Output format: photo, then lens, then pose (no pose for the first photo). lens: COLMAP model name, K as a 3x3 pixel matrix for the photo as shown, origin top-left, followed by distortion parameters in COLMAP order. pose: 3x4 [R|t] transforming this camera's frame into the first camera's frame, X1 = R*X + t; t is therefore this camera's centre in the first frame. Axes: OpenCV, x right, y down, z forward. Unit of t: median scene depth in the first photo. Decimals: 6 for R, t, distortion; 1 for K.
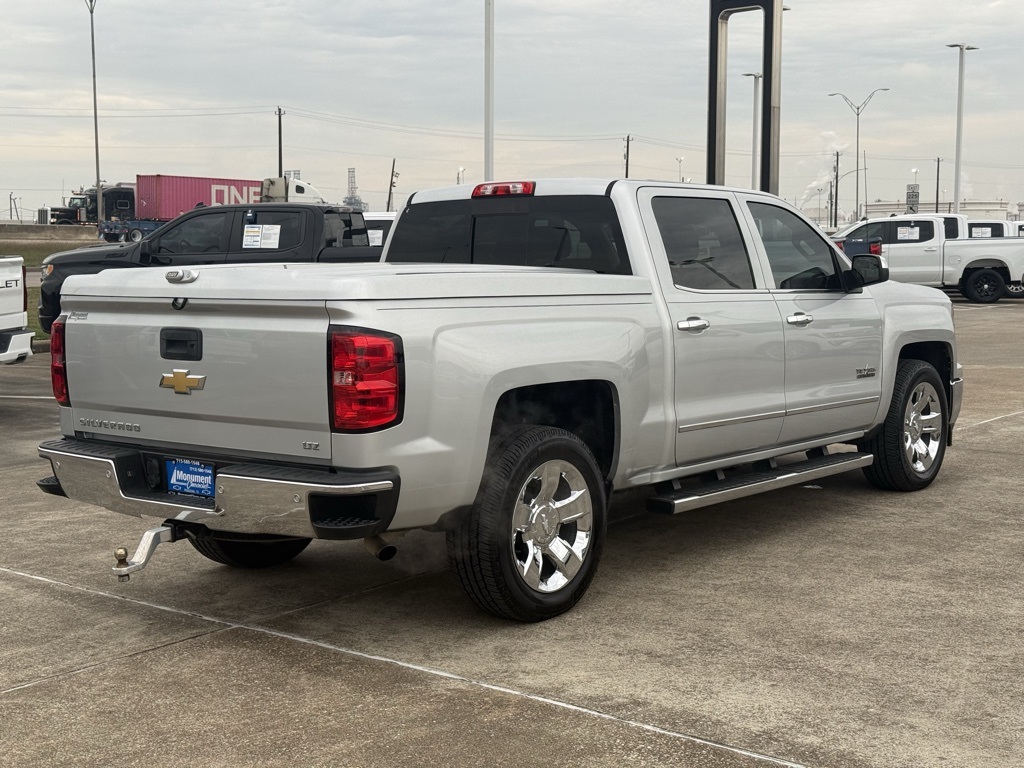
lens RADIAL K [[1416.9, 0, 513.2], [0, 1416.9, 399.2], [0, 0, 1]] dist [0.199820, -0.413899]
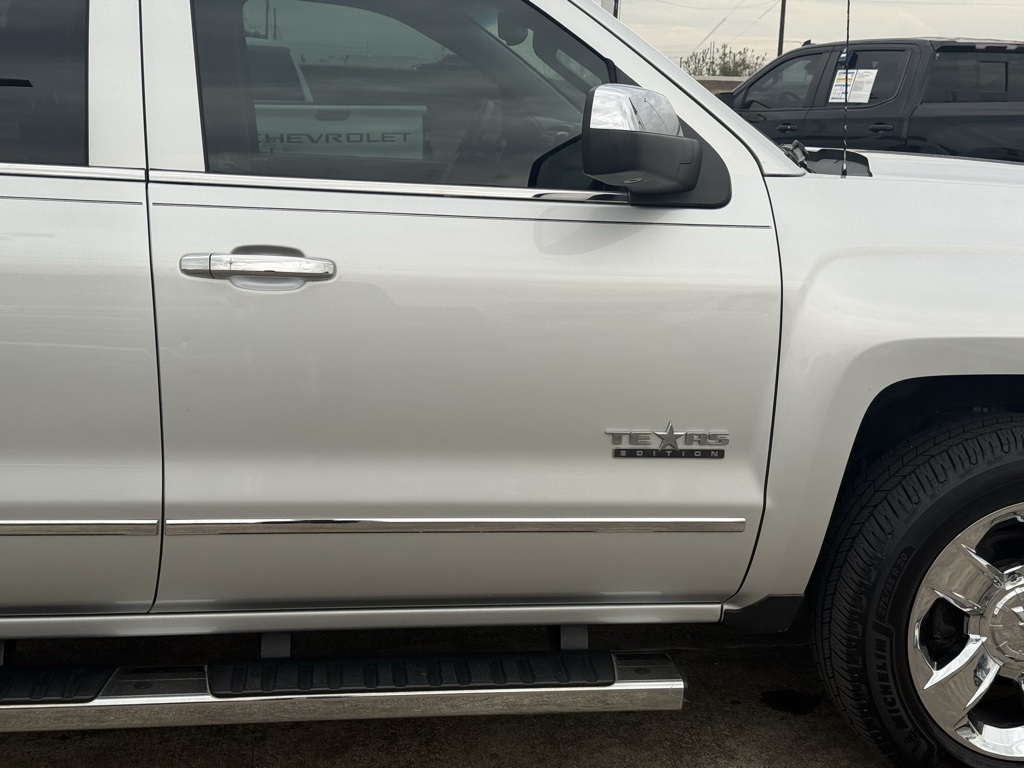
lens RADIAL K [[1416.9, 0, 513.2], [0, 1416.9, 399.2], [0, 0, 1]] dist [0.199820, -0.413899]
pose [[0.720543, 0.157786, -0.675220, 0.604600], [-0.098374, 0.987178, 0.125707, -0.092069], [0.686397, -0.024153, 0.726826, 0.992834]]
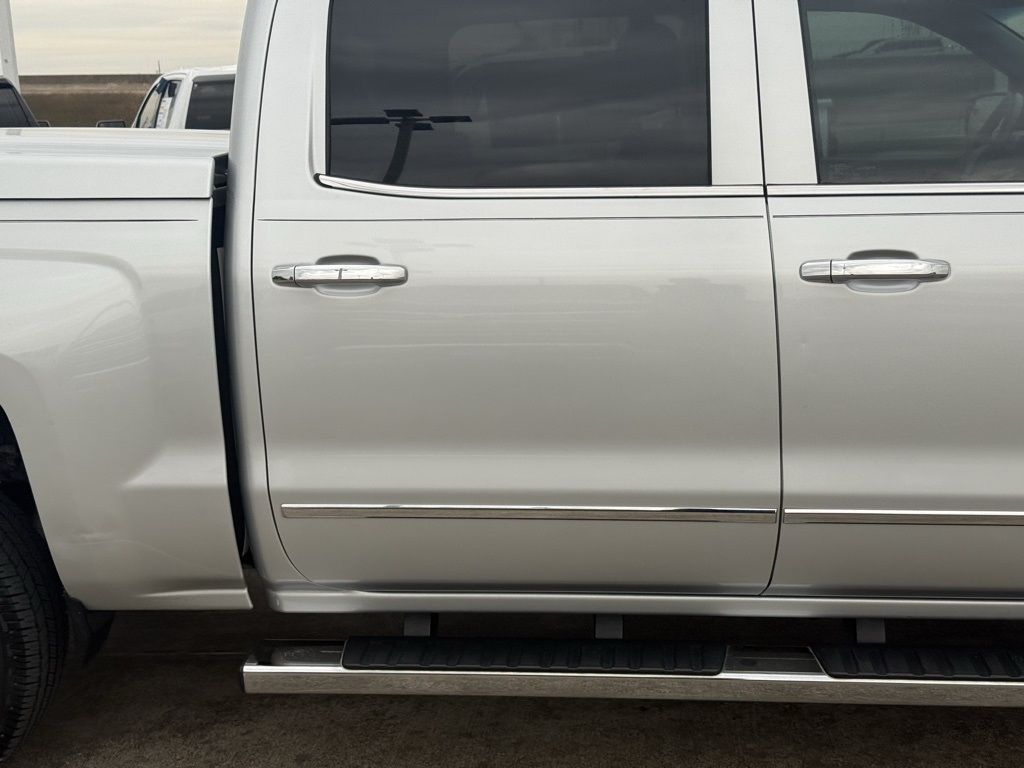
lens RADIAL K [[1355.2, 0, 512.0], [0, 1355.2, 384.0], [0, 0, 1]] dist [0.150768, -0.009929]
pose [[0.548637, 0.143577, -0.823640, 0.553456], [-0.053681, 0.989161, 0.136673, -0.087453], [0.834336, -0.030770, 0.550398, 0.918102]]
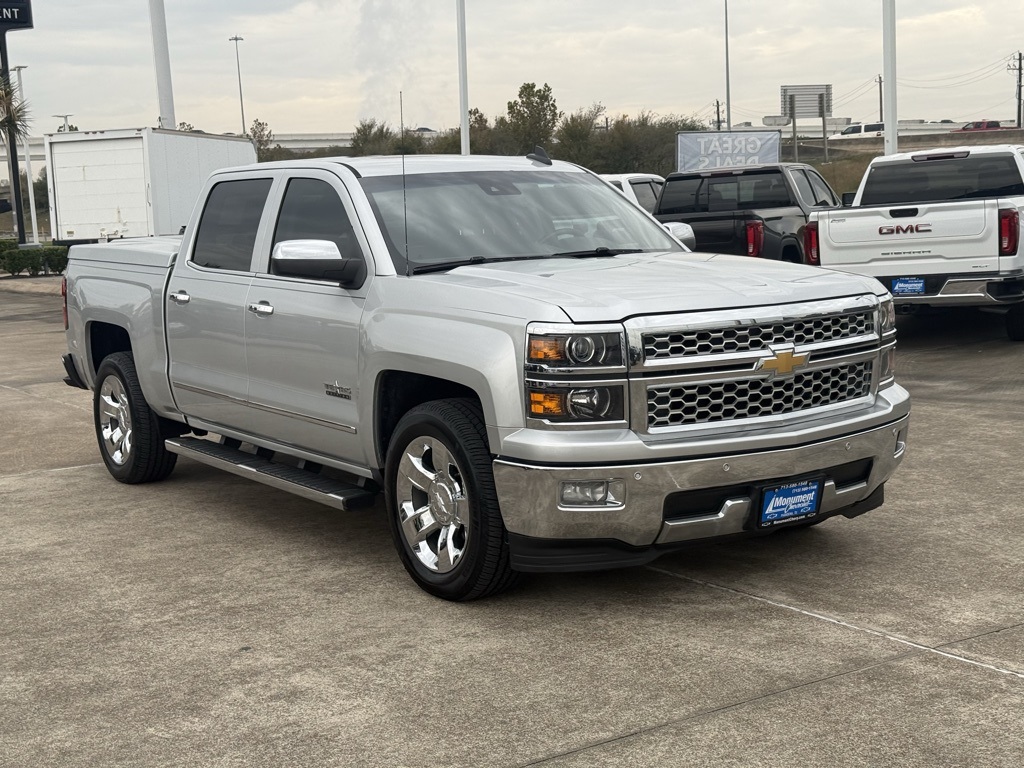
lens RADIAL K [[1416.9, 0, 513.2], [0, 1416.9, 399.2], [0, 0, 1]] dist [0.199820, -0.413899]
pose [[-0.285949, 0.150111, -0.946414, 1.296728], [-0.056600, 0.983284, 0.173060, -0.209284], [0.956572, 0.103053, -0.272672, 1.772713]]
